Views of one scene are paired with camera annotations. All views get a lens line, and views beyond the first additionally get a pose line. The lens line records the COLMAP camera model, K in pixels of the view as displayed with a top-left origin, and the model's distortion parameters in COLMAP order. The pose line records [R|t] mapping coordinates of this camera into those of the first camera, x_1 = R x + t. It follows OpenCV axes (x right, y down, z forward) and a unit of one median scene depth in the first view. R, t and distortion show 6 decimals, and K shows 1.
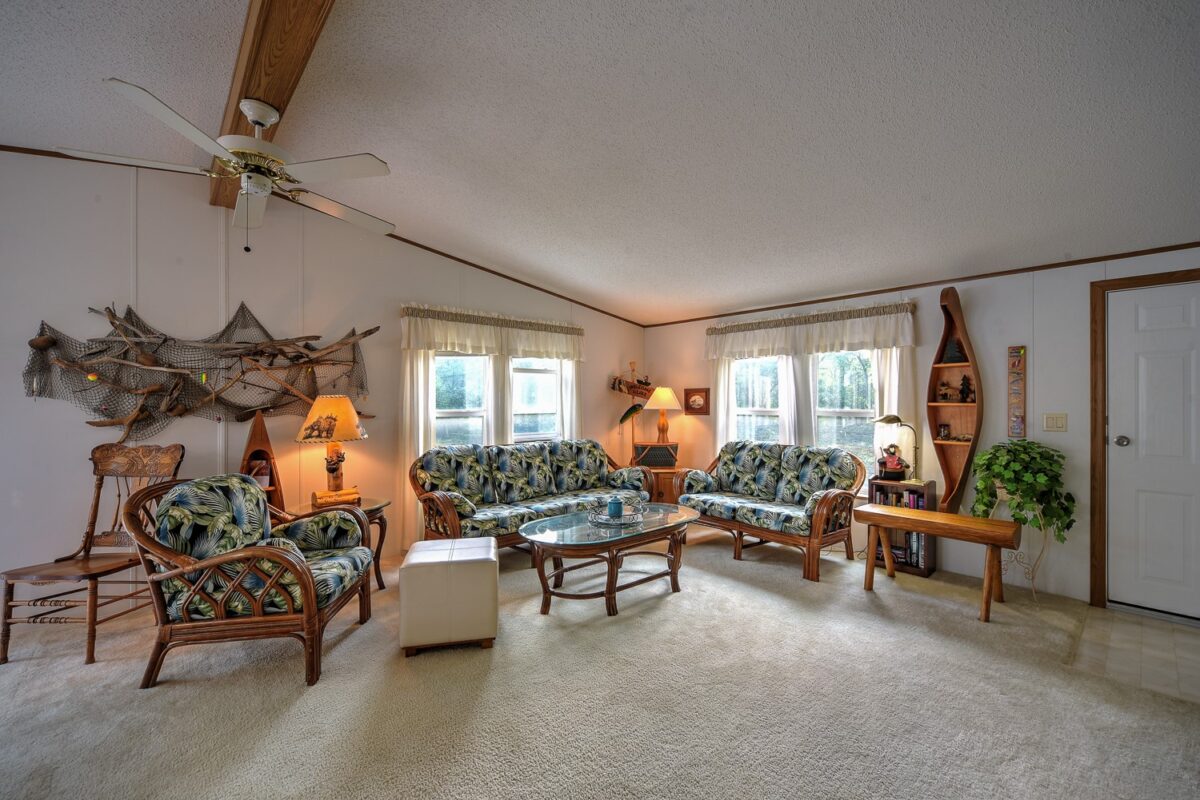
lens RADIAL K [[493.0, 0, 608.6], [0, 493.0, 401.7], [0, 0, 1]] dist [-0.009582, 0.000035]
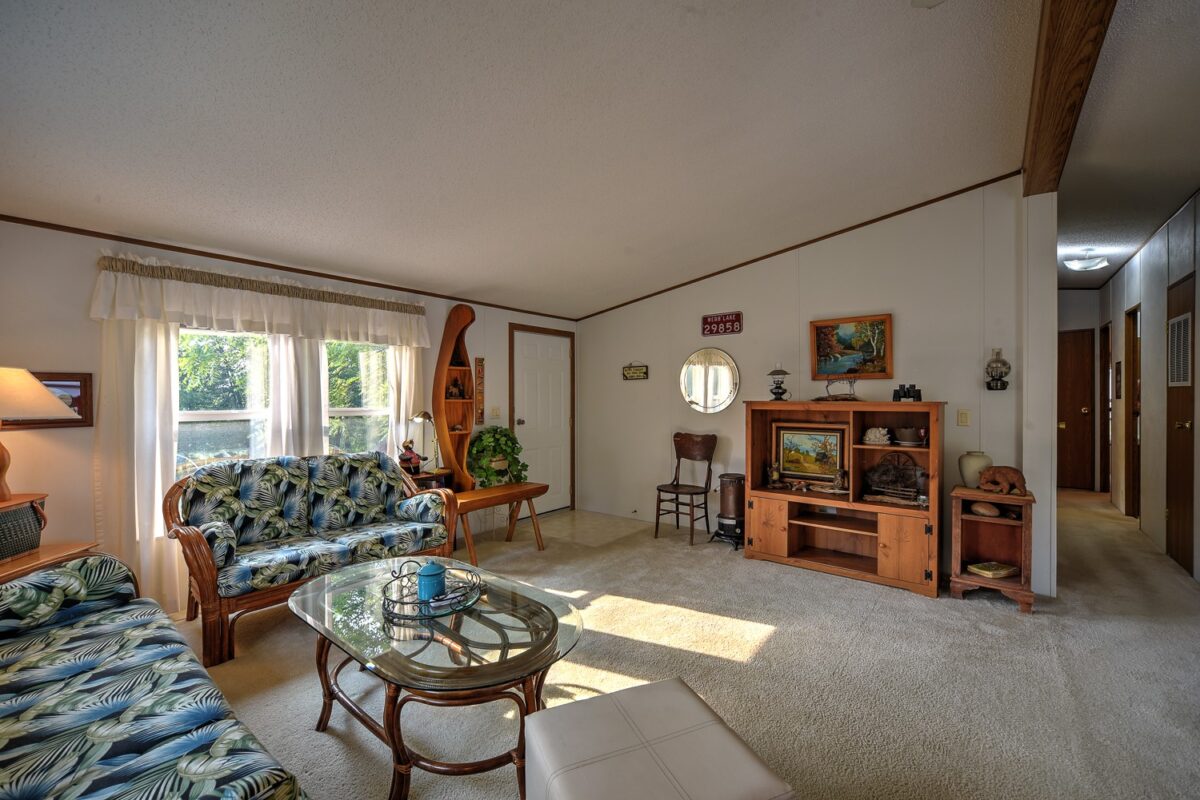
lens RADIAL K [[493.0, 0, 603.8], [0, 493.0, 395.8], [0, 0, 1]] dist [-0.009582, 0.000035]
pose [[-0.158853, 0.004340, 0.987293, -0.464235], [0.004777, 0.999982, -0.003627, 0.000079], [-0.987291, 0.004141, -0.158871, 0.699620]]
